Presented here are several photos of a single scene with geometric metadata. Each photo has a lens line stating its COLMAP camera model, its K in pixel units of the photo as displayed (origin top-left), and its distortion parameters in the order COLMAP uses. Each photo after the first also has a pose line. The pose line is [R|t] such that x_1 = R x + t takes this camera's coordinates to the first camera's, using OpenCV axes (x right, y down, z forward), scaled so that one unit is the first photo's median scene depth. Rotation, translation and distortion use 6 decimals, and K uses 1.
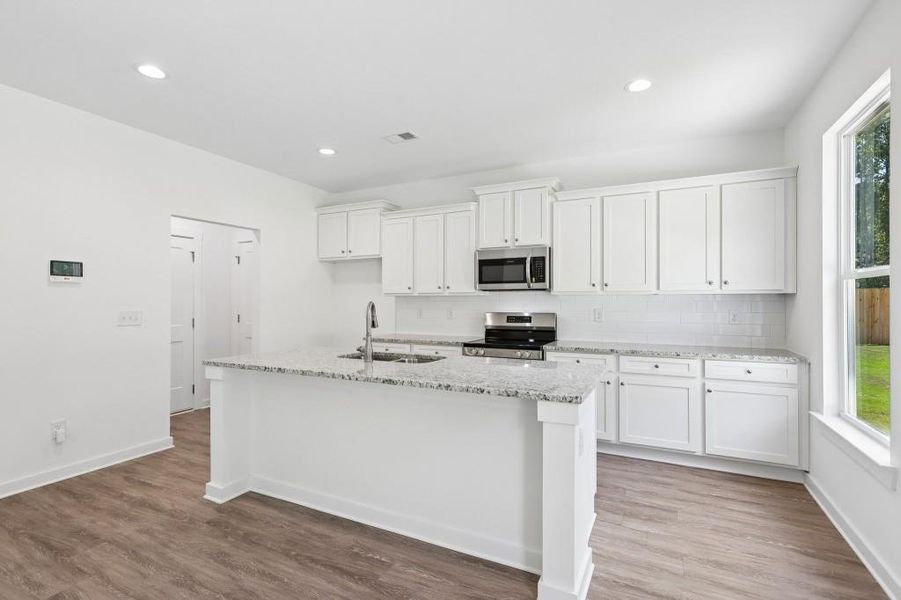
lens RADIAL K [[420.2, 0, 453.2], [0, 420.2, 302.8], [0, 0, 1]] dist [0.000500, 0.000287]
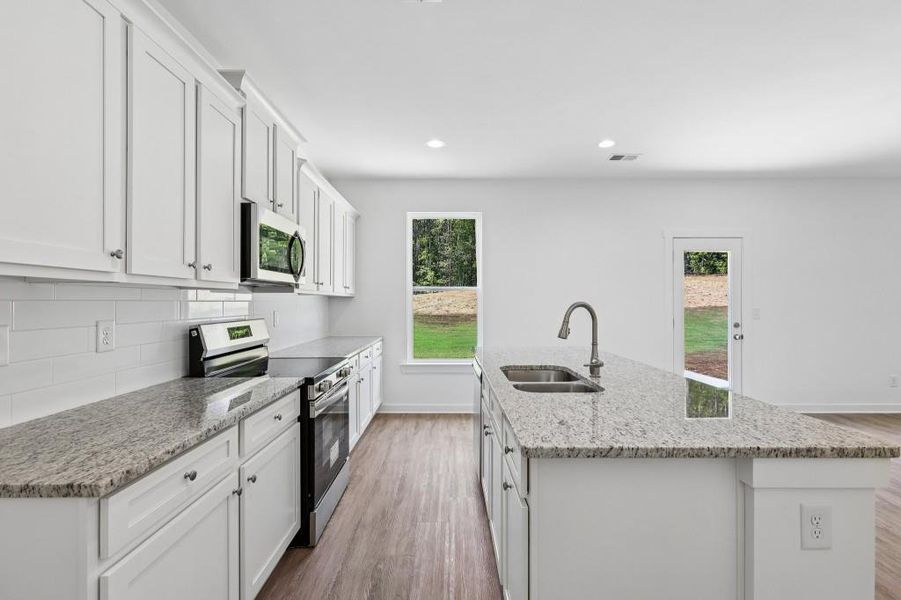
lens RADIAL K [[397.4, 0, 447.5], [0, 397.4, 300.7], [0, 0, 1]] dist [0.001607, 0.000489]
pose [[-0.432385, 0.002558, 0.901685, -0.555962], [0.001965, 0.999996, -0.001894, -0.003276], [-0.901687, 0.000953, -0.432389, 1.153354]]
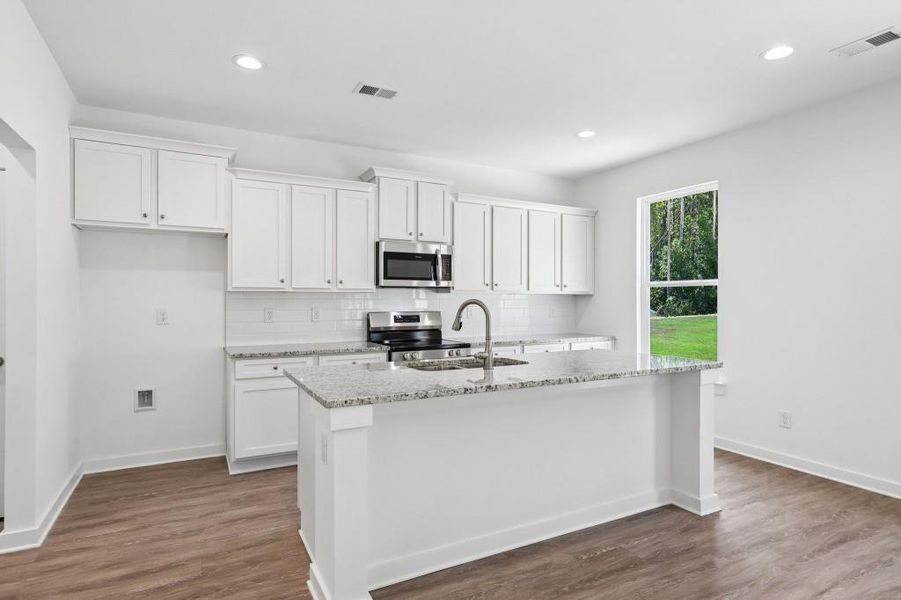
lens RADIAL K [[481.1, 0, 446.6], [0, 481.1, 302.2], [0, 0, 1]] dist [-0.001786, 0.000666]
pose [[0.589908, -0.003231, 0.807464, -0.767019], [0.001369, 0.999995, 0.003001, -0.000451], [-0.807469, -0.000665, 0.589909, 0.354423]]
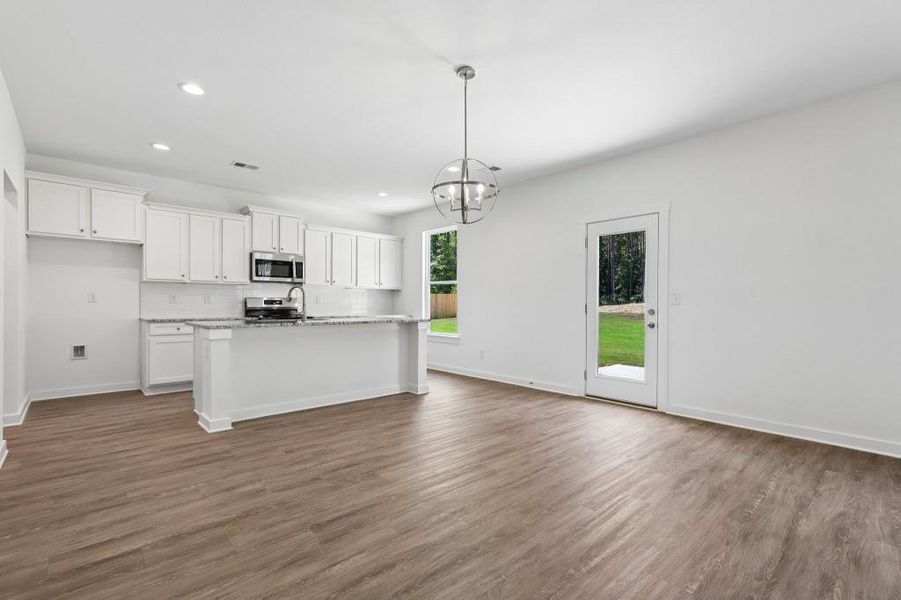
lens RADIAL K [[404.6, 0, 449.2], [0, 404.6, 306.7], [0, 0, 1]] dist [0.004407, 0.000684]
pose [[0.366250, -0.005350, 0.930501, -1.091197], [-0.002727, 0.999973, 0.006822, 0.051196], [-0.930513, -0.005036, 0.366225, -0.096453]]
